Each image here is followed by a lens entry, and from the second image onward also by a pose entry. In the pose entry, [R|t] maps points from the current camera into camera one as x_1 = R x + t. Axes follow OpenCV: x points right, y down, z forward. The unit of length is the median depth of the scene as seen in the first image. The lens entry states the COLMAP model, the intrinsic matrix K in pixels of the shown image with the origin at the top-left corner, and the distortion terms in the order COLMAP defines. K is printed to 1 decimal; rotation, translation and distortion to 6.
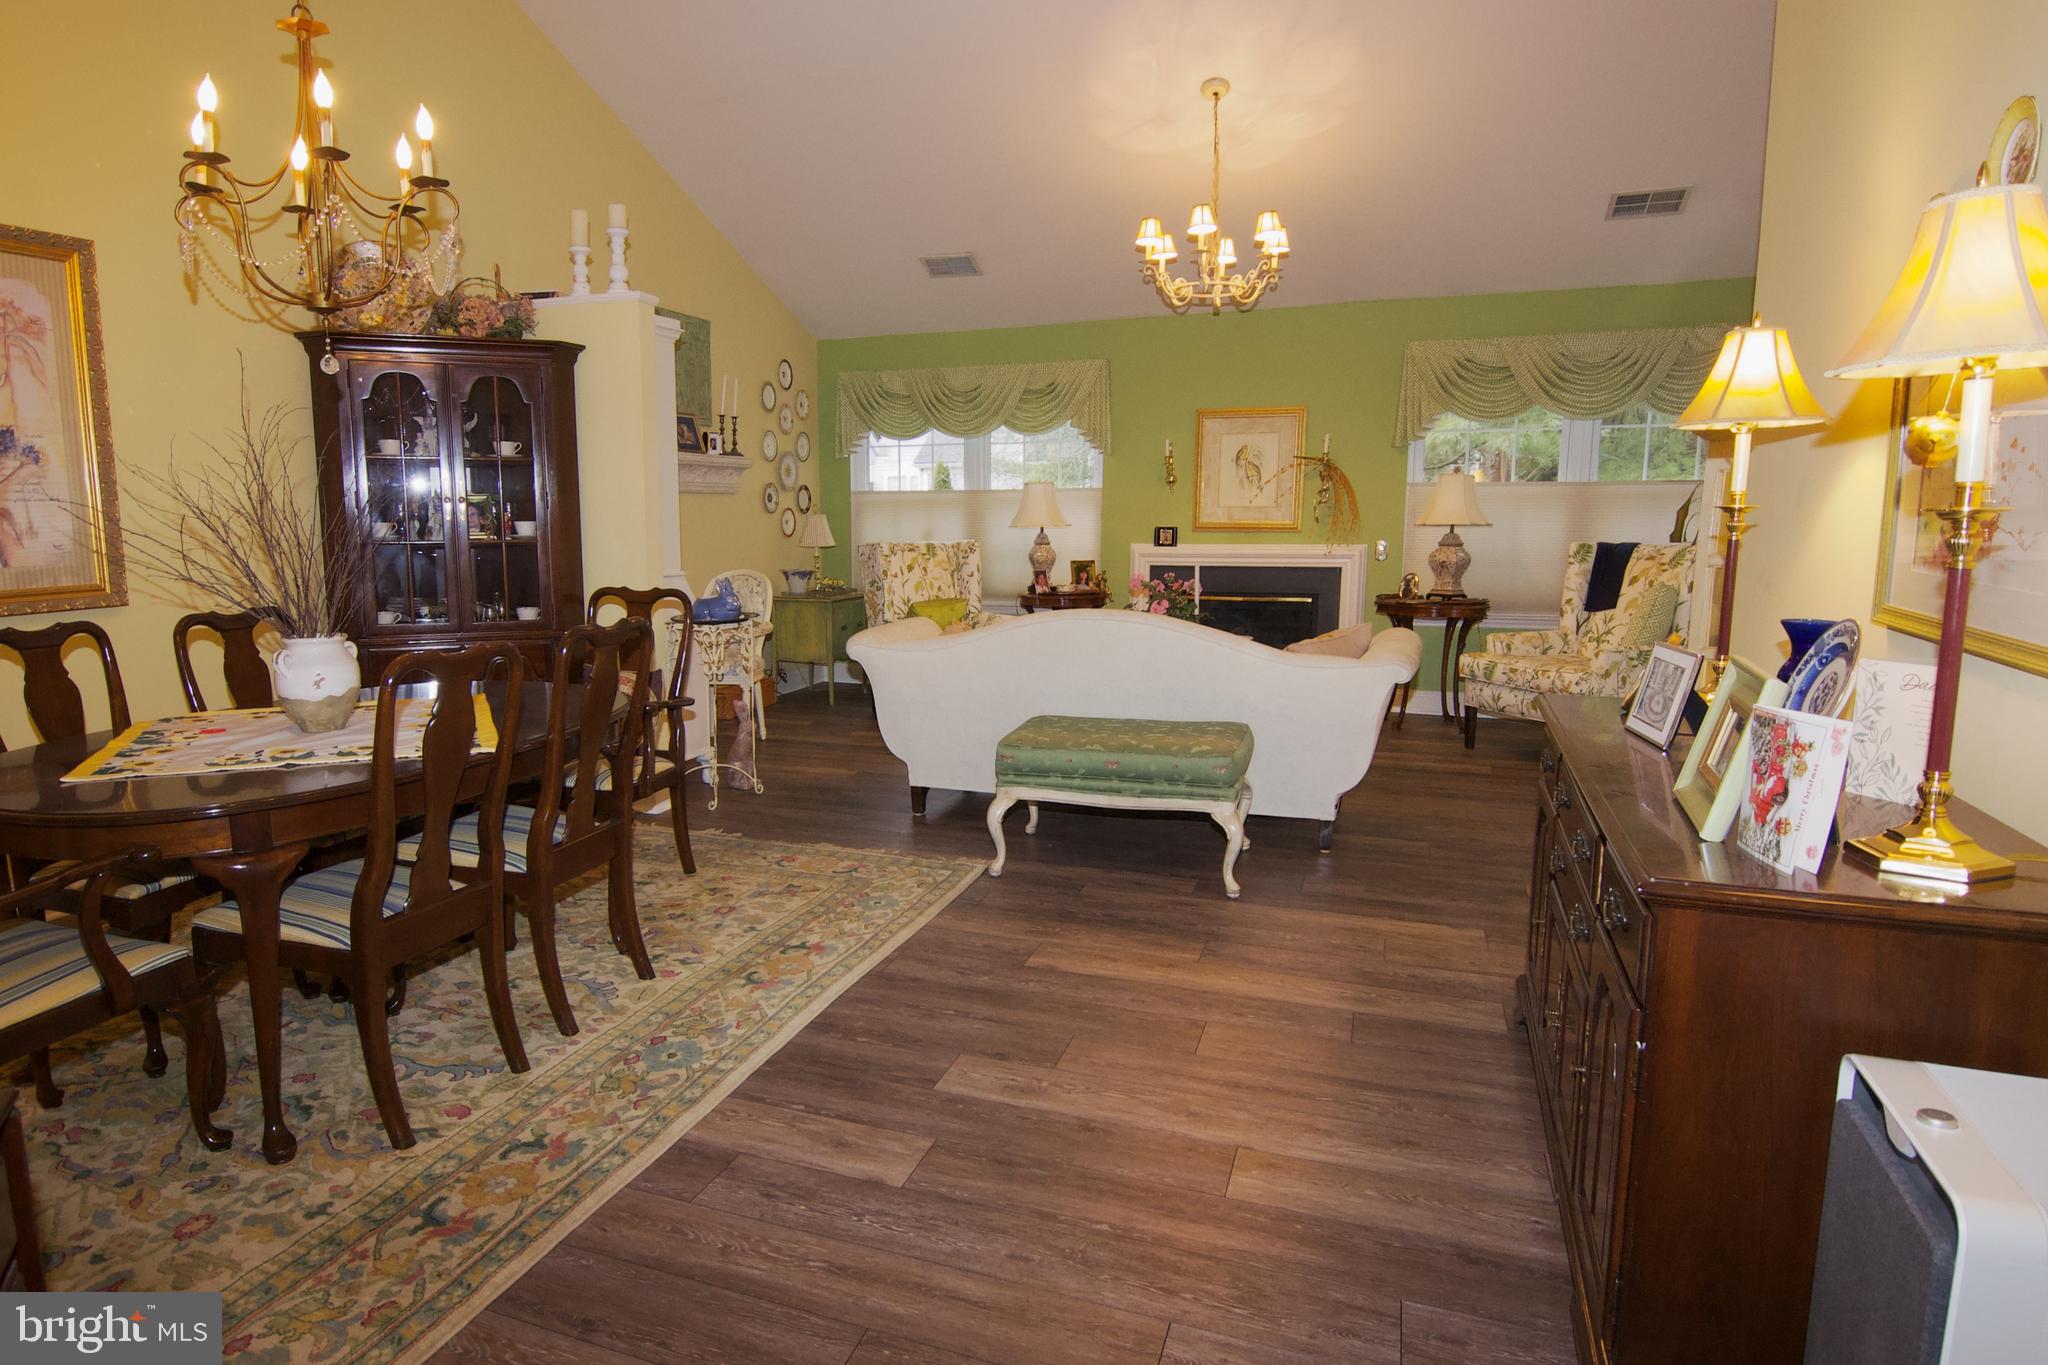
lens RADIAL K [[1165.9, 0, 905.6], [0, 1165.9, 679.3], [0, 0, 1]] dist [0.003386, -0.019598]
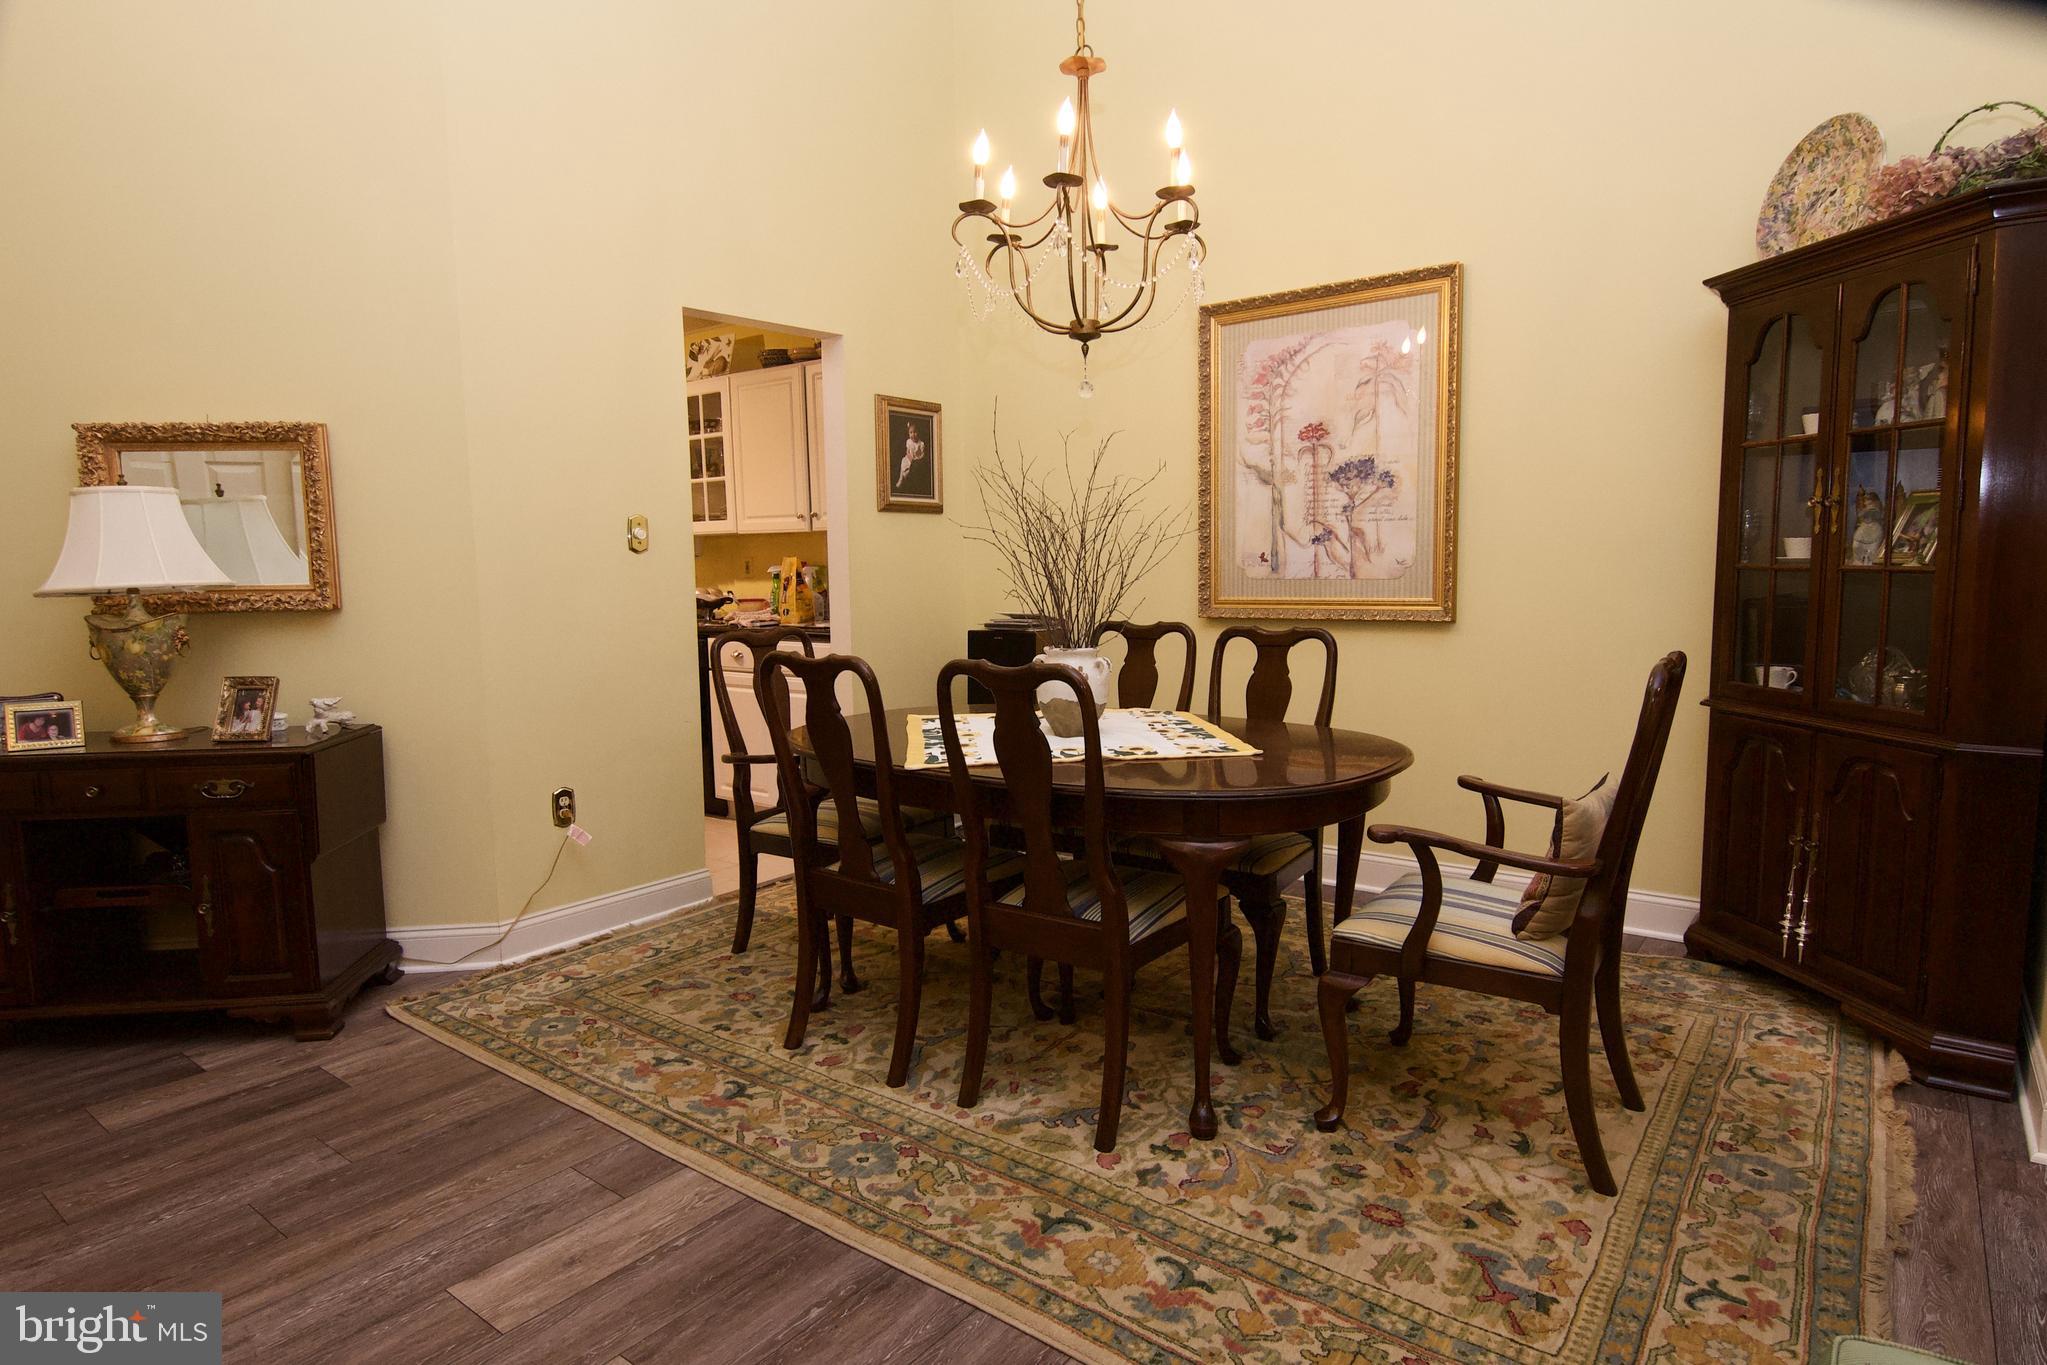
lens RADIAL K [[1140.3, 0, 1034.9], [0, 1140.3, 686.8], [0, 0, 1]] dist [0.003956, -0.015702]
pose [[-0.248629, 0.118585, -0.961312, 0.281659], [-0.123137, 0.980555, 0.152806, -0.085824], [0.960740, 0.156365, -0.229192, 0.663267]]
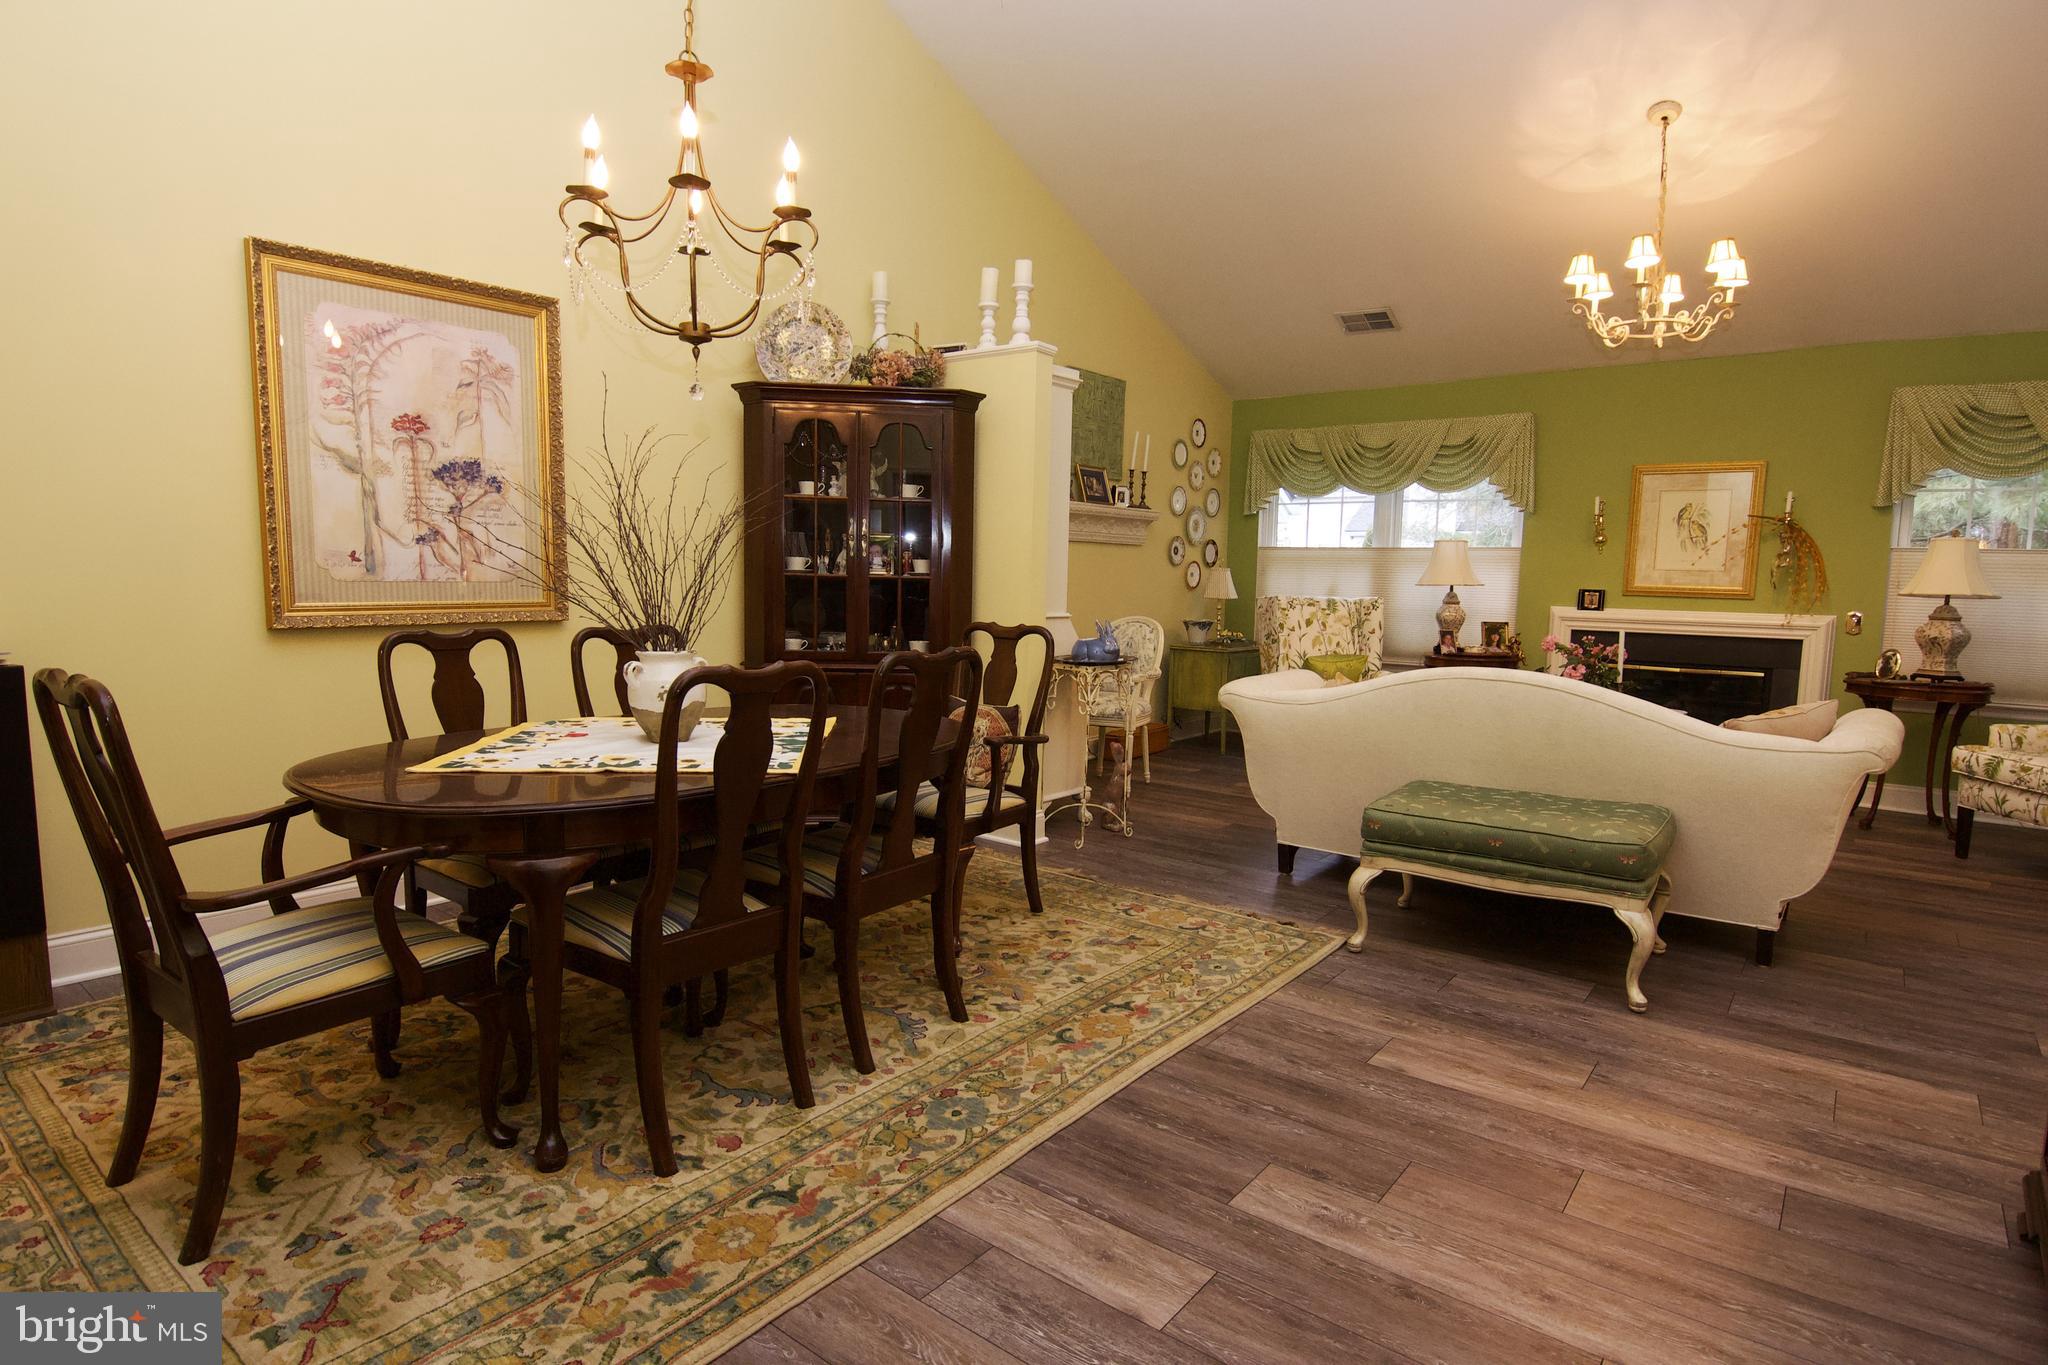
lens RADIAL K [[1064.2, 0, 1051.7], [0, 1064.2, 685.0], [0, 0, 1]] dist [0.006939, -0.021995]
pose [[0.965105, 0.053844, -0.256267, 0.039107], [-0.064036, 0.997448, -0.031588, 0.000983], [0.253912, 0.046896, 0.966090, 0.094050]]
